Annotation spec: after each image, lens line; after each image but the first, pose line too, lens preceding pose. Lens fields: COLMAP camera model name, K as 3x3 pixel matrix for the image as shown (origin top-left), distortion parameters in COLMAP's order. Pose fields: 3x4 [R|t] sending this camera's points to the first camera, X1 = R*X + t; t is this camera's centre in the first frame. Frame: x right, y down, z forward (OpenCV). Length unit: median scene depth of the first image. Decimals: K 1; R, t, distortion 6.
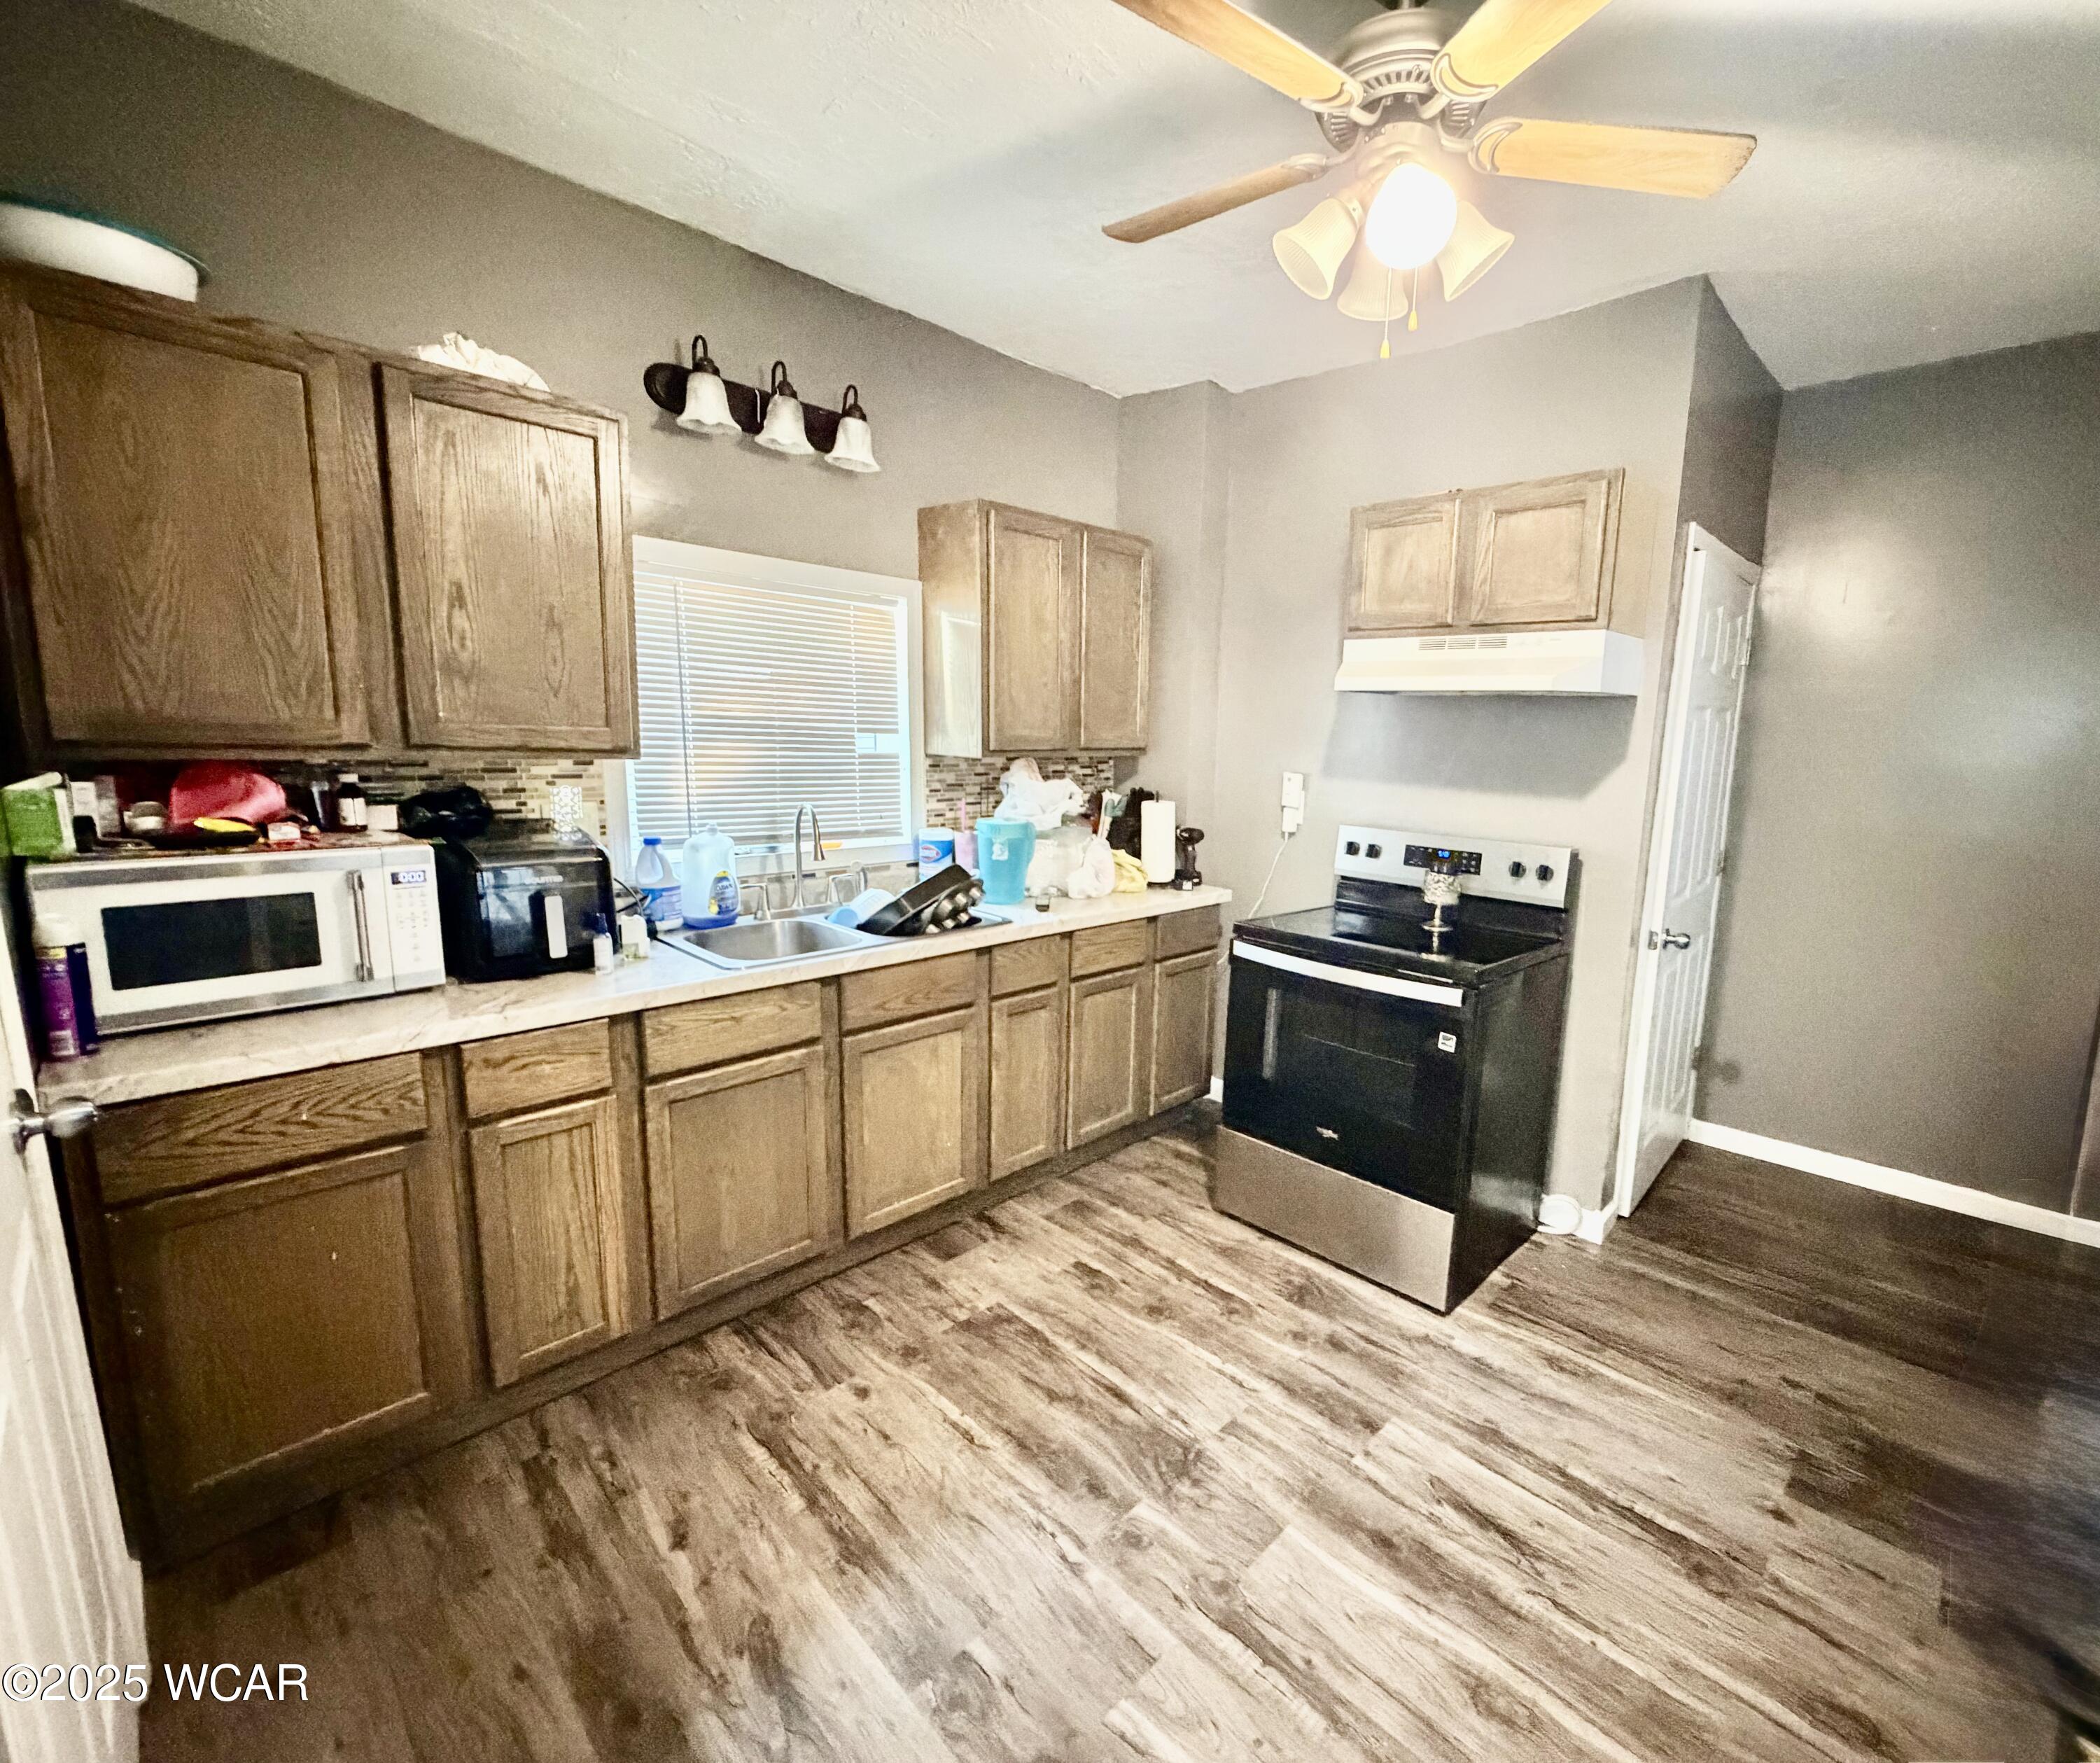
lens RADIAL K [[936.6, 0, 1047.6], [0, 936.6, 876.5], [0, 0, 1]] dist [0.001702, 0.000466]
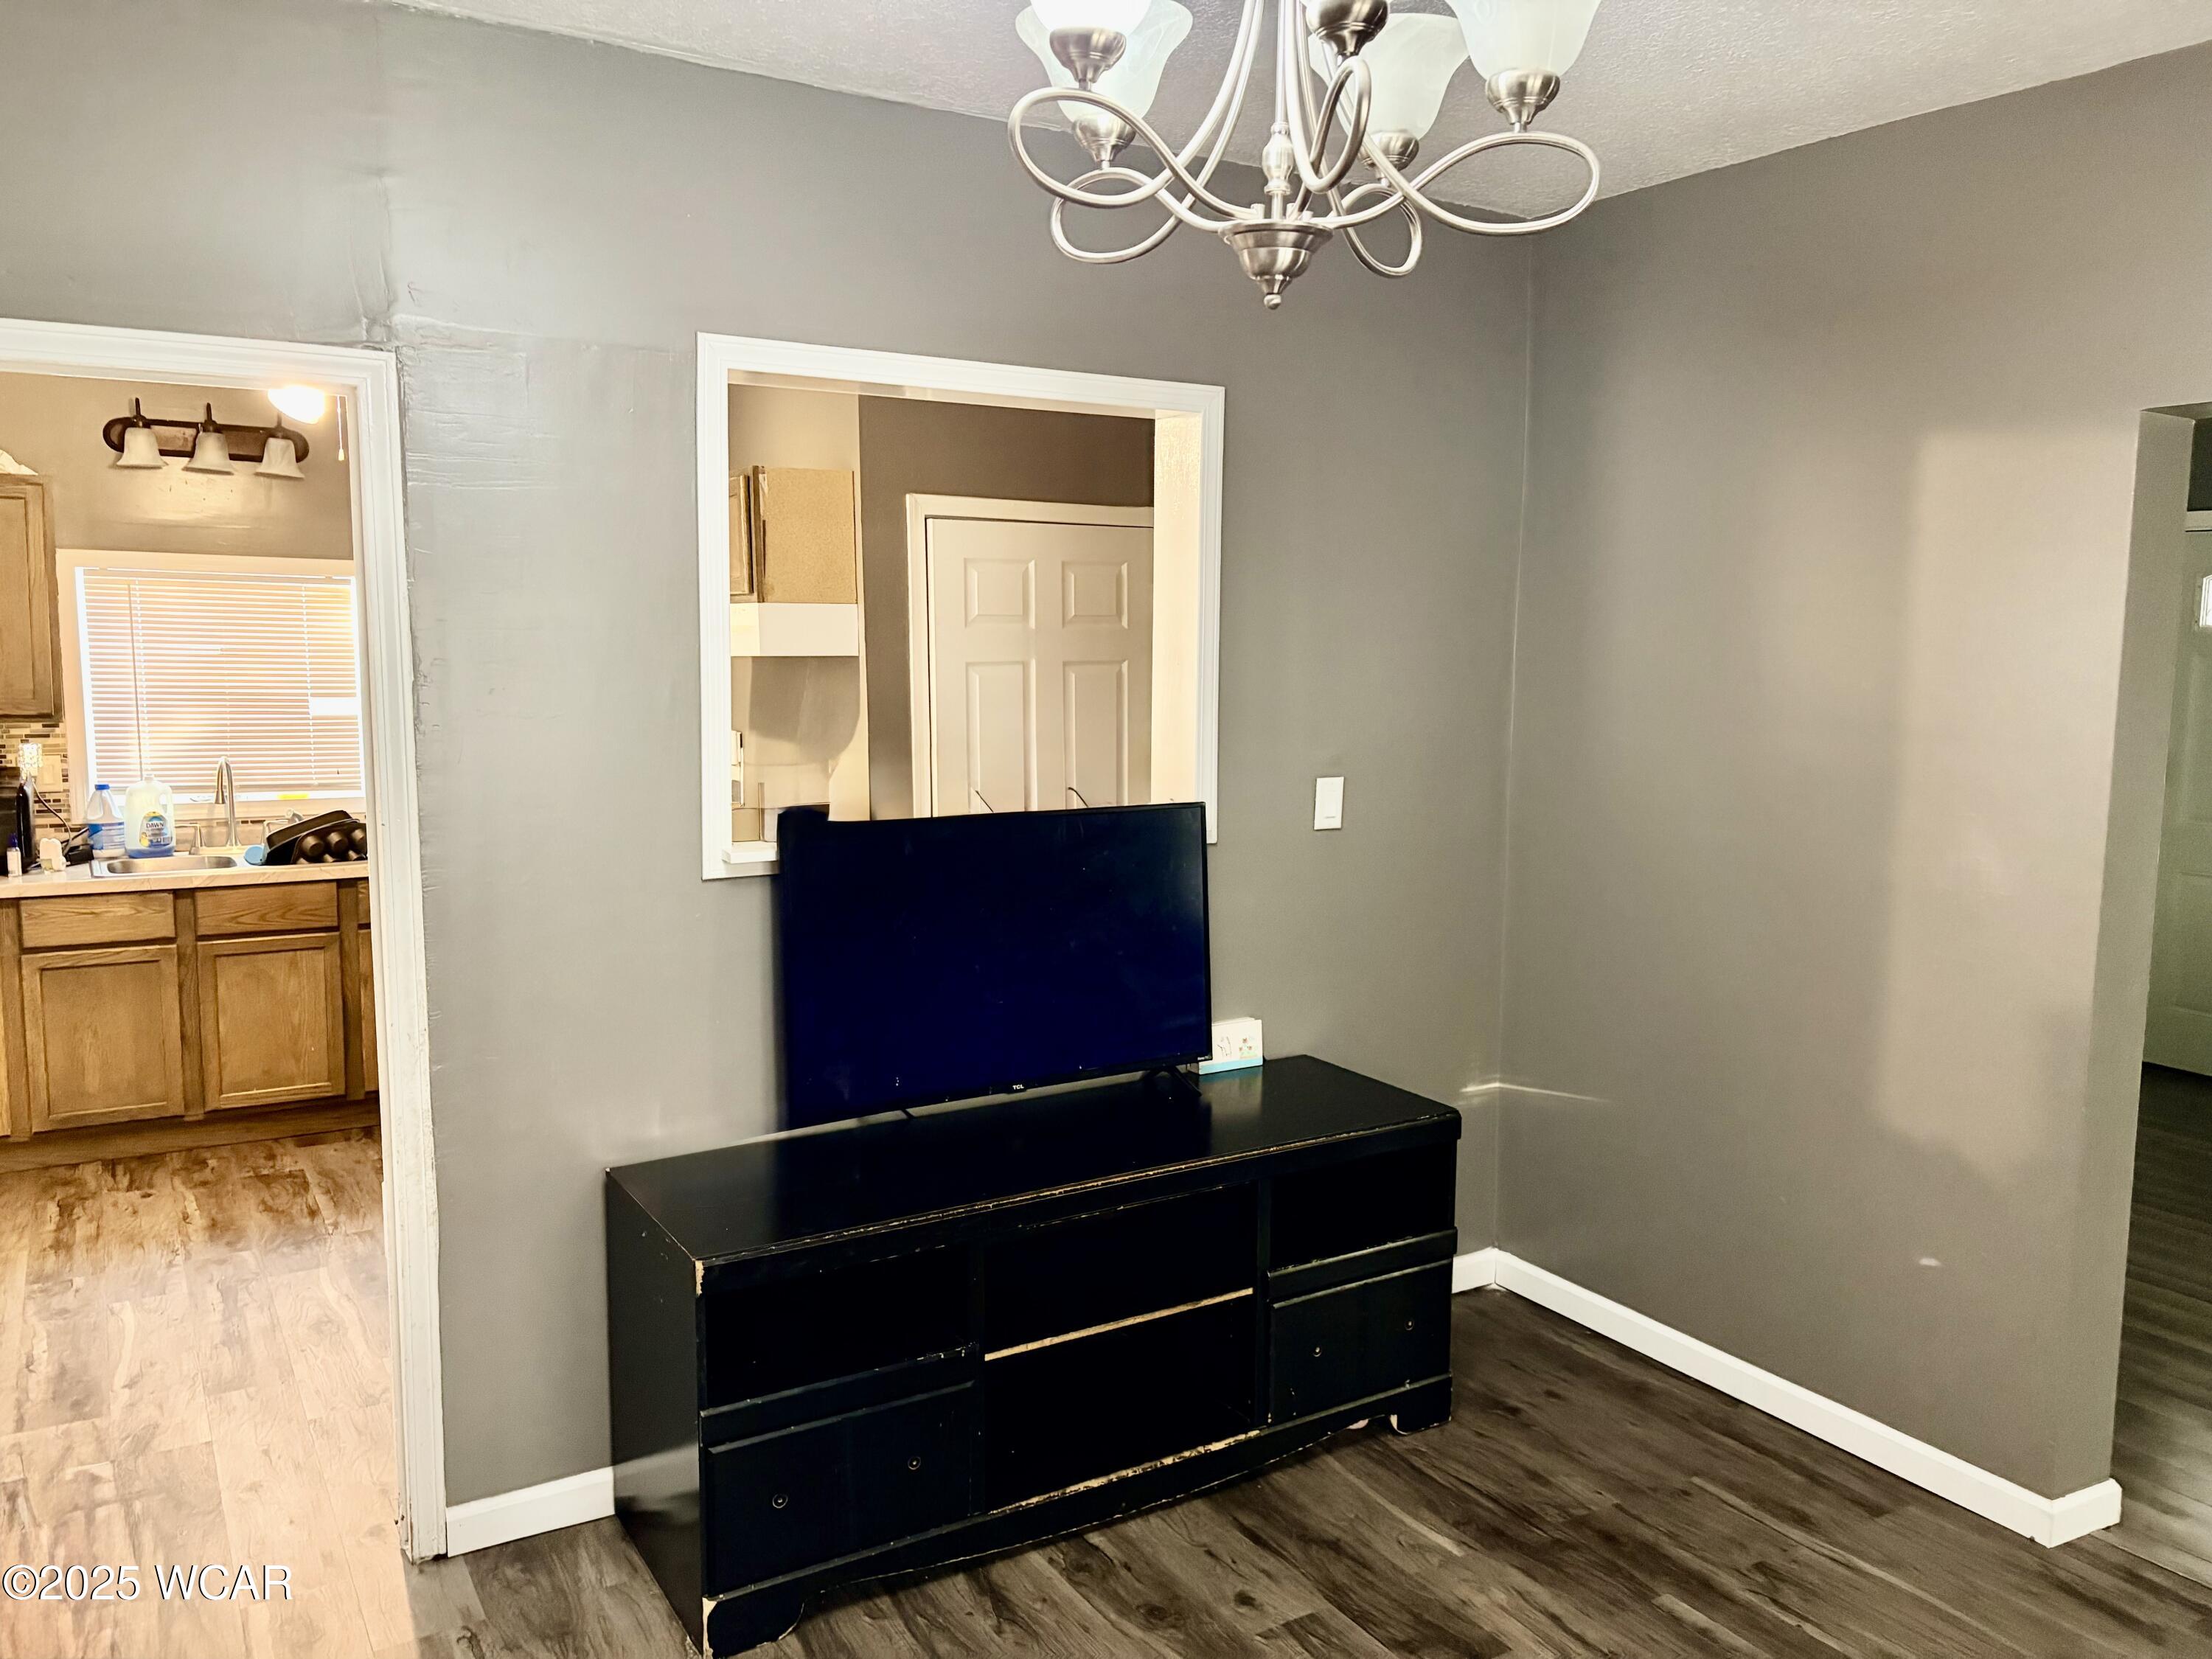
lens RADIAL K [[1660.6, 0, 1110.1], [0, 1660.6, 831.1], [0, 0, 1]] dist [-0.051024, -0.016237]
pose [[0.972571, 0.001930, -0.232599, 1.493380], [-0.017625, 0.997702, -0.065417, 0.149272], [0.231939, 0.067722, 0.970370, -0.846329]]
